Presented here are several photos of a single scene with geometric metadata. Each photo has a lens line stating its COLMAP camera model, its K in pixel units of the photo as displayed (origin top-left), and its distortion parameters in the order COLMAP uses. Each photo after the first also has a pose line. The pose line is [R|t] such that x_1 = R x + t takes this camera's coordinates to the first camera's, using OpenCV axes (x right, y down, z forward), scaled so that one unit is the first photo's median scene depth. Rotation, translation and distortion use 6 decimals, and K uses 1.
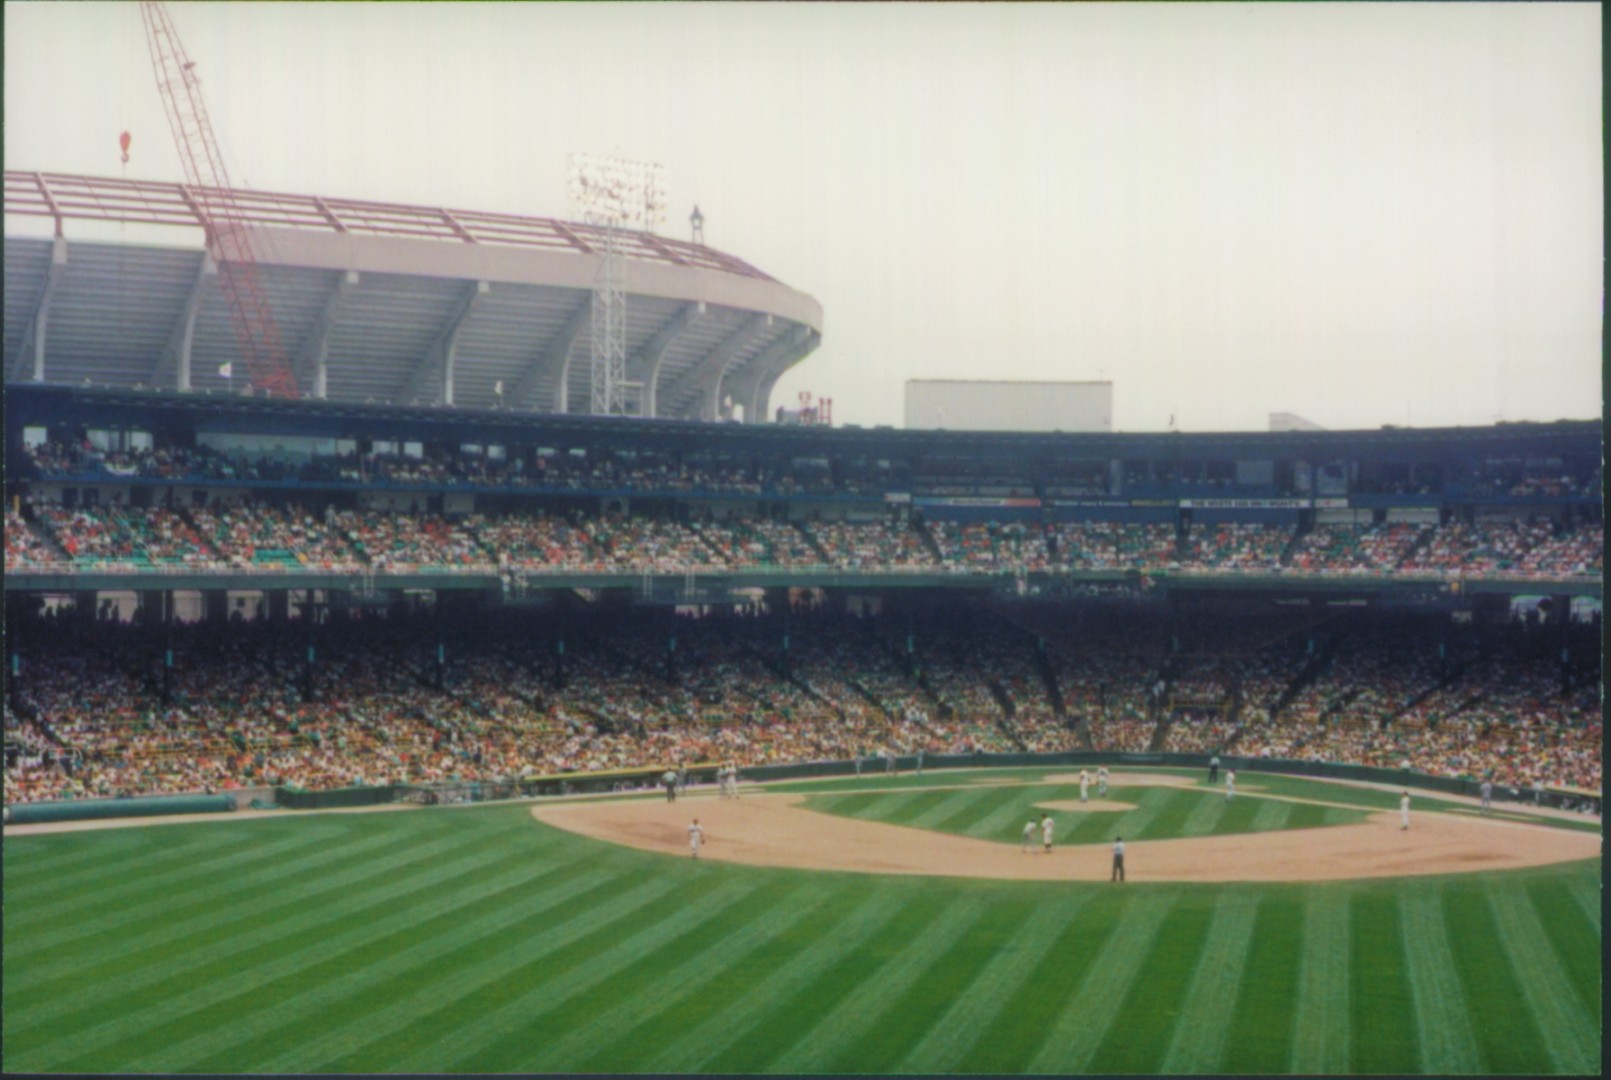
lens RADIAL K [[2370.7, 0, 806.9], [0, 2370.7, 567.3], [0, 0, 1]] dist [-0.056368, -0.034447]
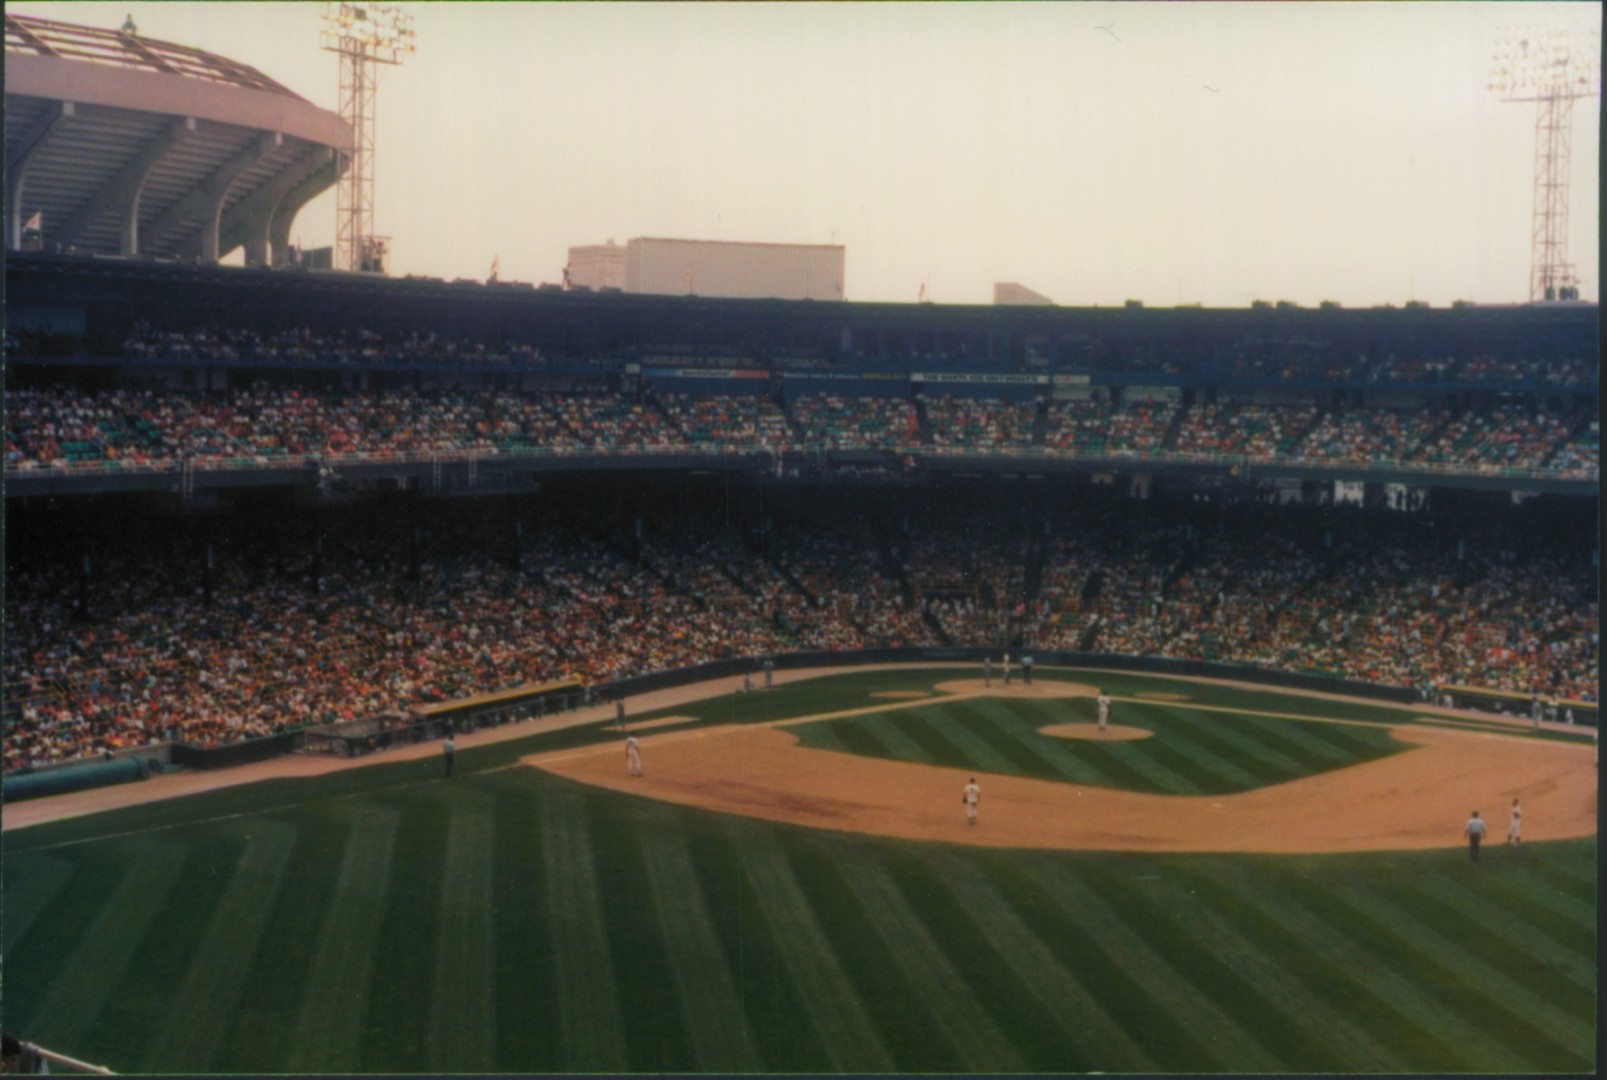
lens RADIAL K [[2364.8, 0, 804.9], [0, 2364.8, 567.3], [0, 0, 1]] dist [-0.056368, -0.034447]
pose [[0.946436, -0.015425, 0.322522, -0.196482], [-0.008689, 0.997280, 0.073196, -0.020637], [-0.322774, -0.072078, 0.943728, 0.118460]]
